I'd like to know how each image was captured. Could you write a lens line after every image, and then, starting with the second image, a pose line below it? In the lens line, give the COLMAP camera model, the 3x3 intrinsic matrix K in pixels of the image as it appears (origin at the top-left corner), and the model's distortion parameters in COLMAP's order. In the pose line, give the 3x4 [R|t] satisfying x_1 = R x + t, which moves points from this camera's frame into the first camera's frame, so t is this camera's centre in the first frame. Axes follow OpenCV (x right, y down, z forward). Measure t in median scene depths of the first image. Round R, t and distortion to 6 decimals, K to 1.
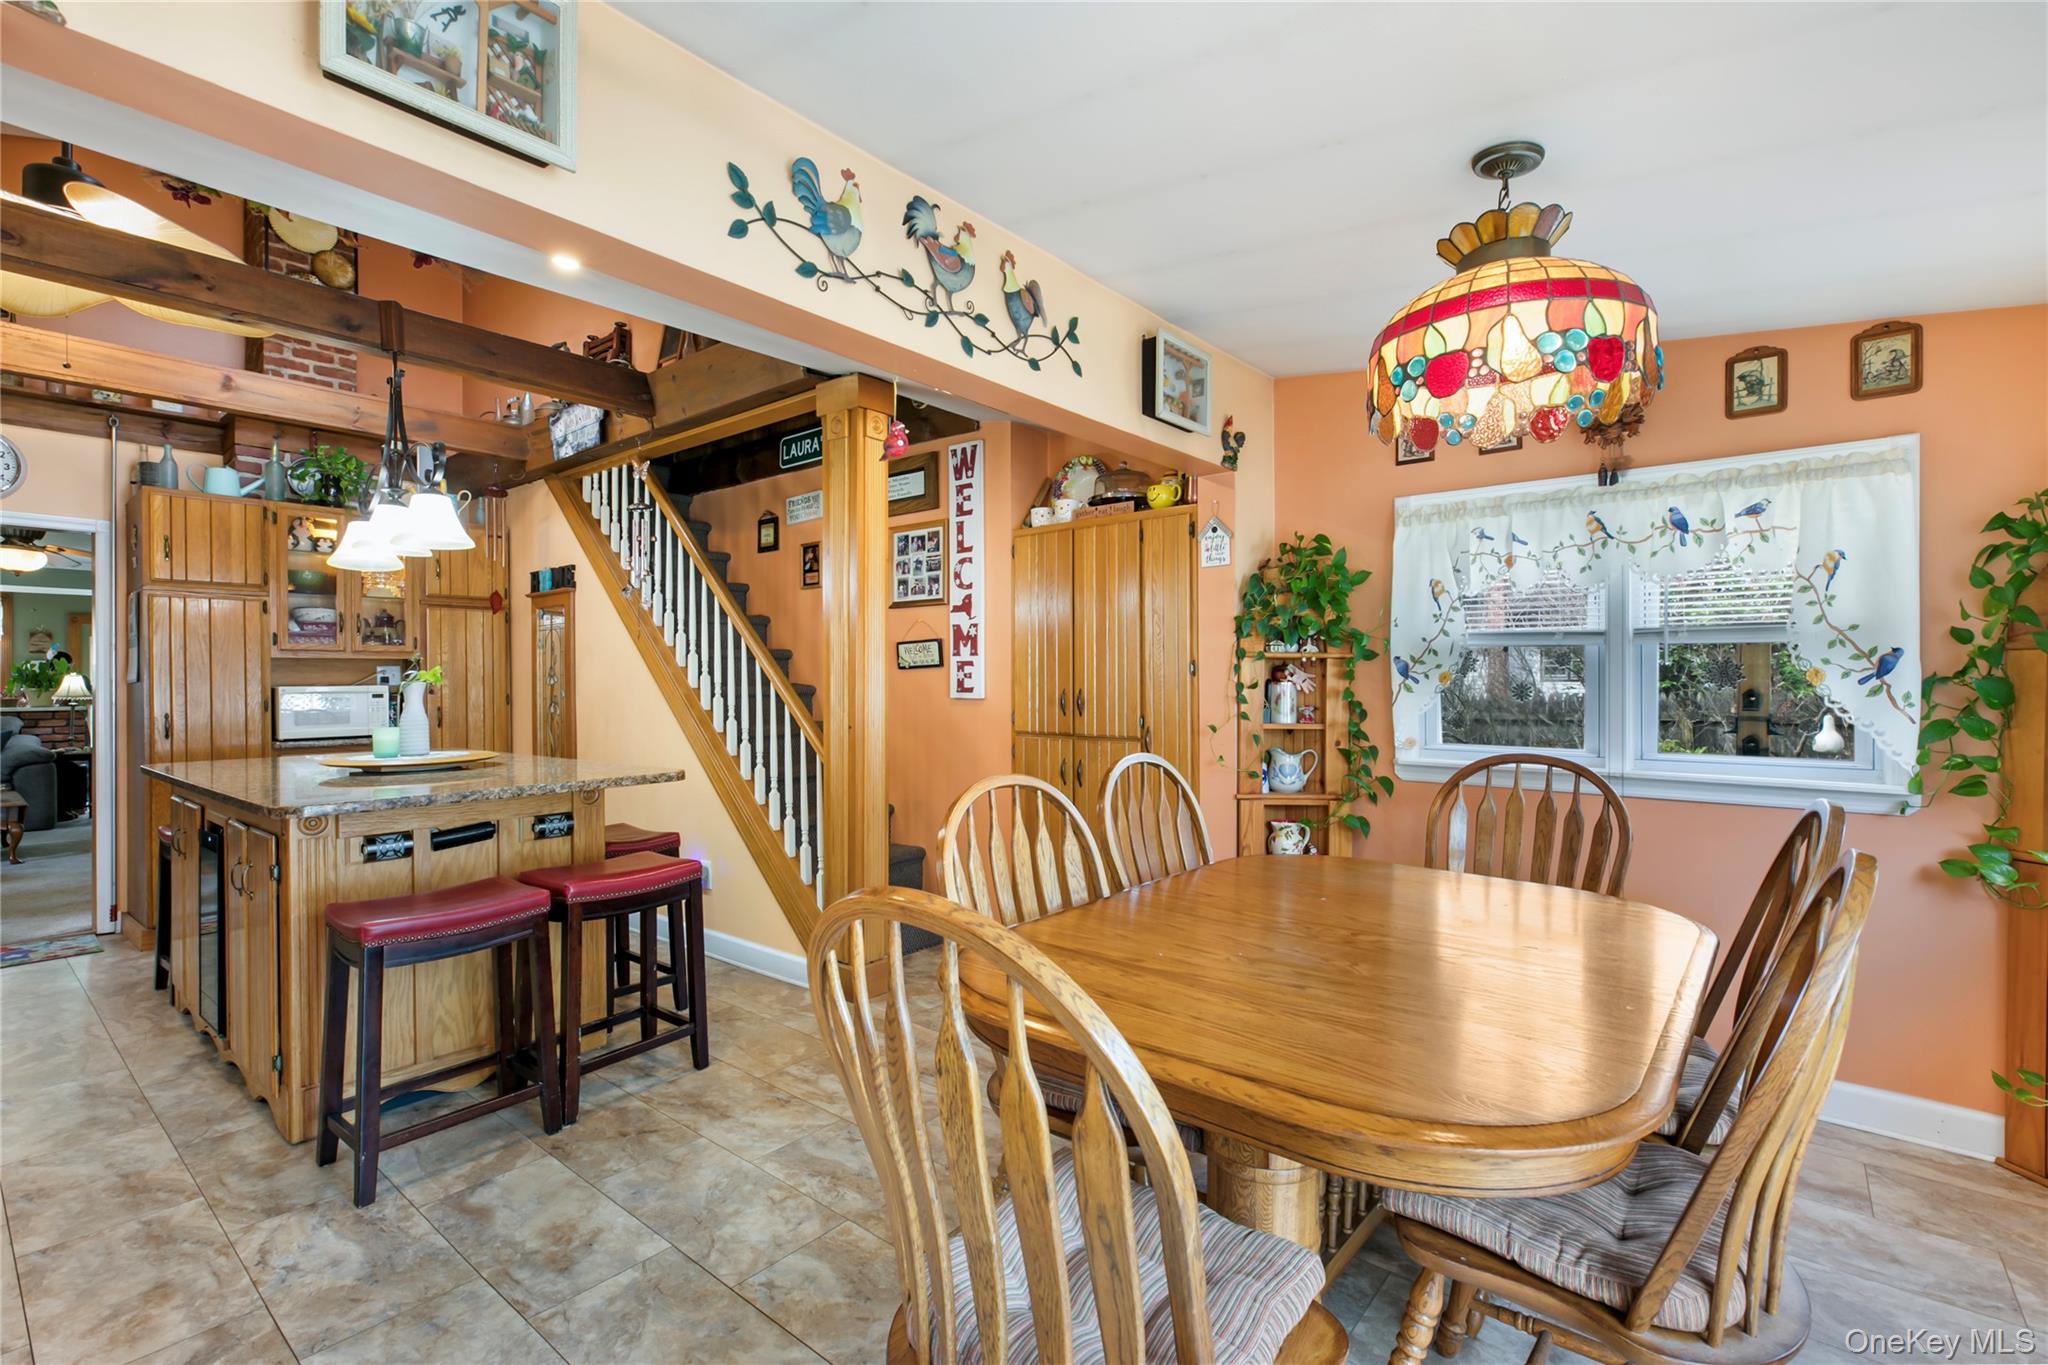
lens RADIAL K [[922.3, 0, 1025.8], [0, 922.3, 682.0], [0, 0, 1]] dist [0.003494, 0.000398]
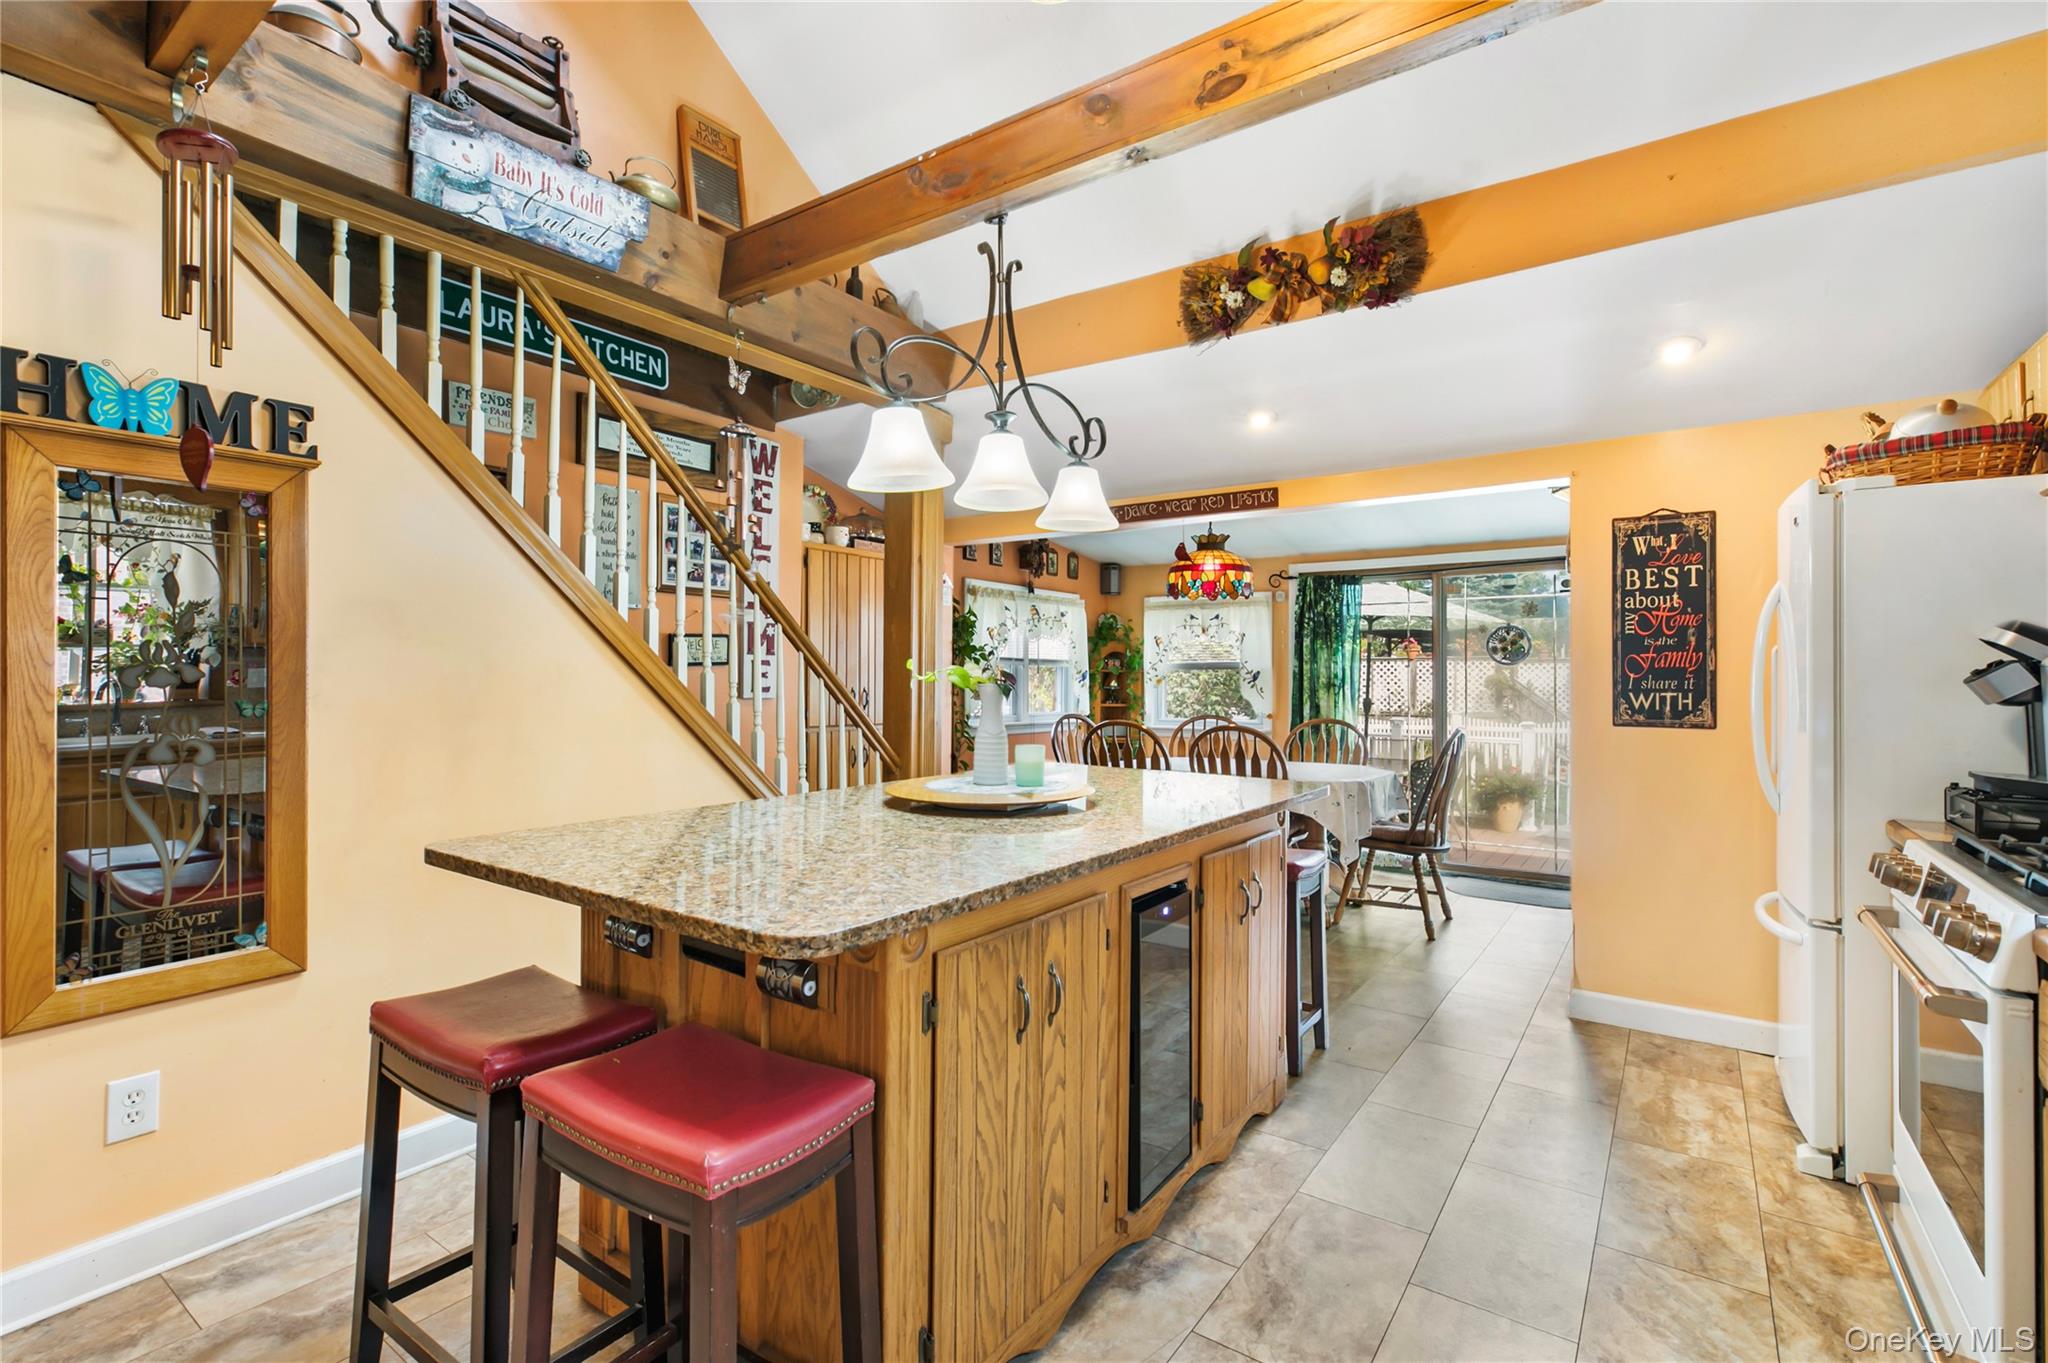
lens RADIAL K [[922.3, 0, 1025.4], [0, 922.3, 679.0], [0, 0, 1]] dist [0.003494, 0.000398]
pose [[-0.070217, 0.005725, 0.997515, -0.996156], [0.001580, 0.999983, -0.005628, 0.003171], [-0.997530, 0.001180, -0.070225, 0.736533]]
